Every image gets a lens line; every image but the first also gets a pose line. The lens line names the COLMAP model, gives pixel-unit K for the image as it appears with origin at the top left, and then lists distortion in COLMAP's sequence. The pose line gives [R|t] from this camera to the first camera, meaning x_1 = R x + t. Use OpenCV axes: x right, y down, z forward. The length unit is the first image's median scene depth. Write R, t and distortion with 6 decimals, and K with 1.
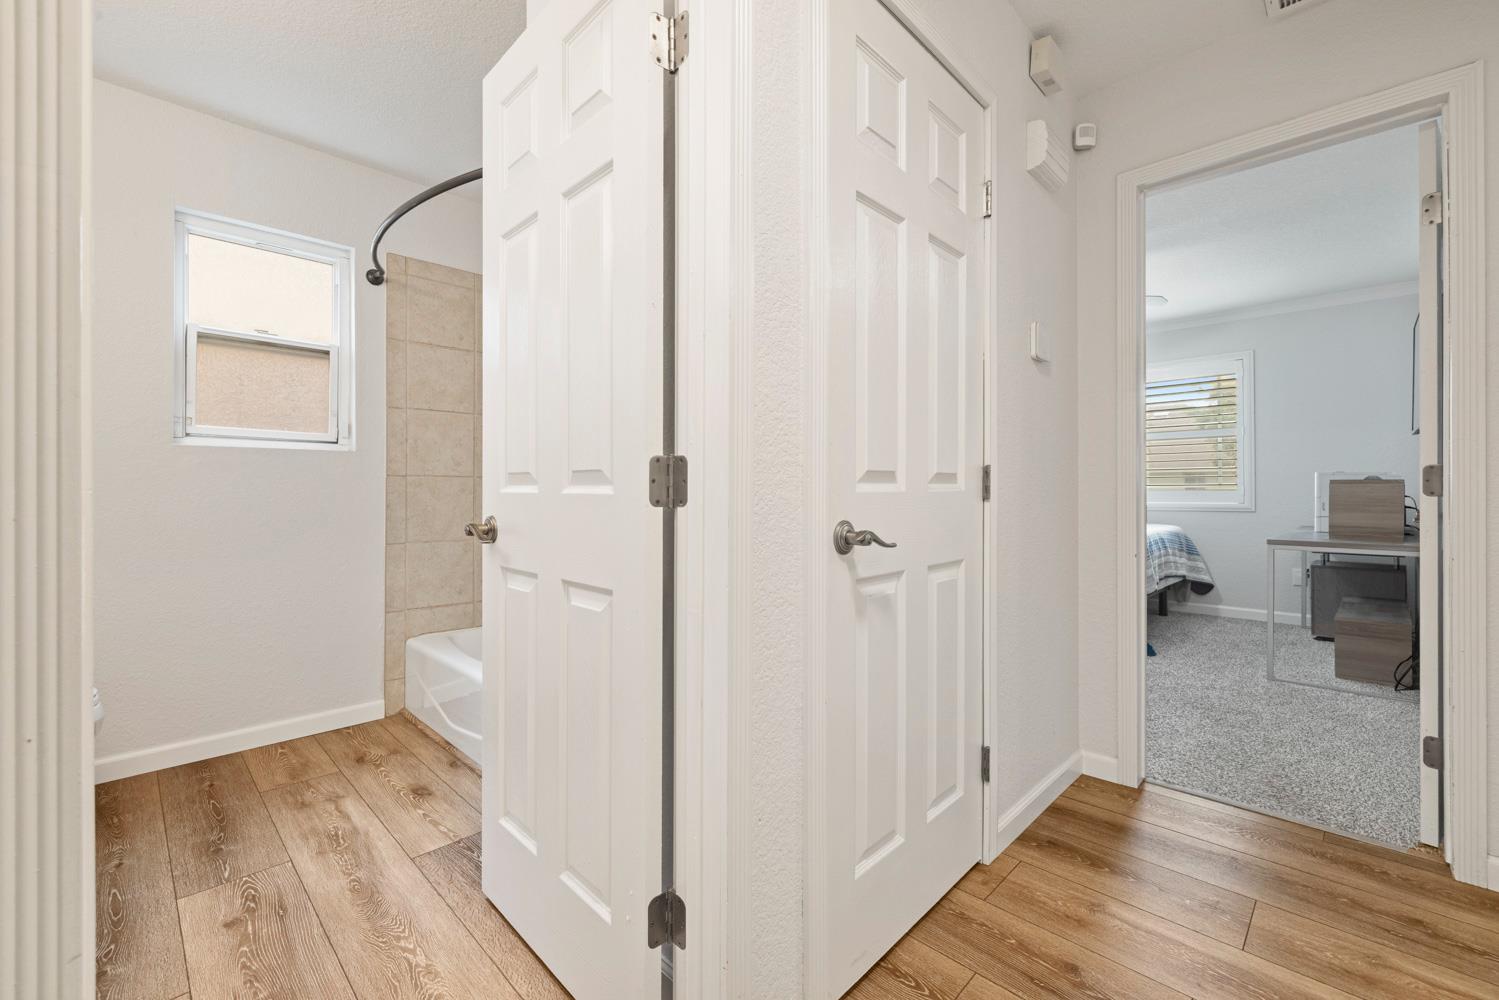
lens RADIAL K [[641.4, 0, 744.2], [0, 641.4, 490.9], [0, 0, 1]] dist [0.000381, 0.001605]
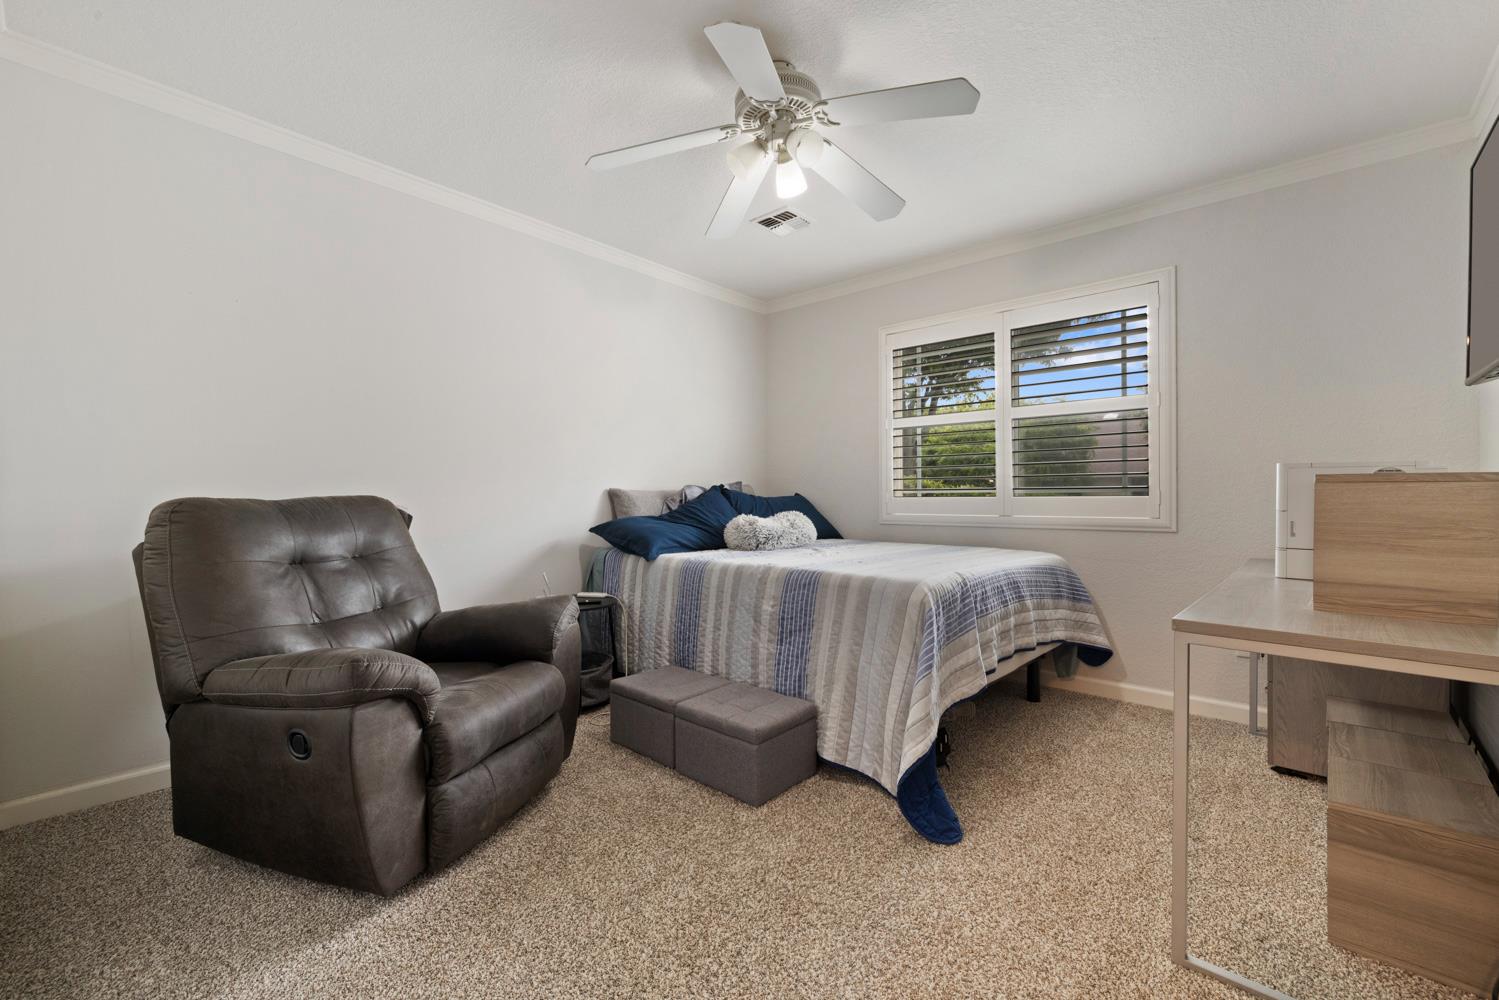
lens RADIAL K [[641.4, 0, 745.2], [0, 641.4, 496.8], [0, 0, 1]] dist [0.000381, 0.001605]
pose [[0.998757, 0.000858, 0.049828, 0.370658], [-0.001008, 0.999995, 0.002995, -0.001988], [-0.049825, -0.003042, 0.998753, 0.429952]]
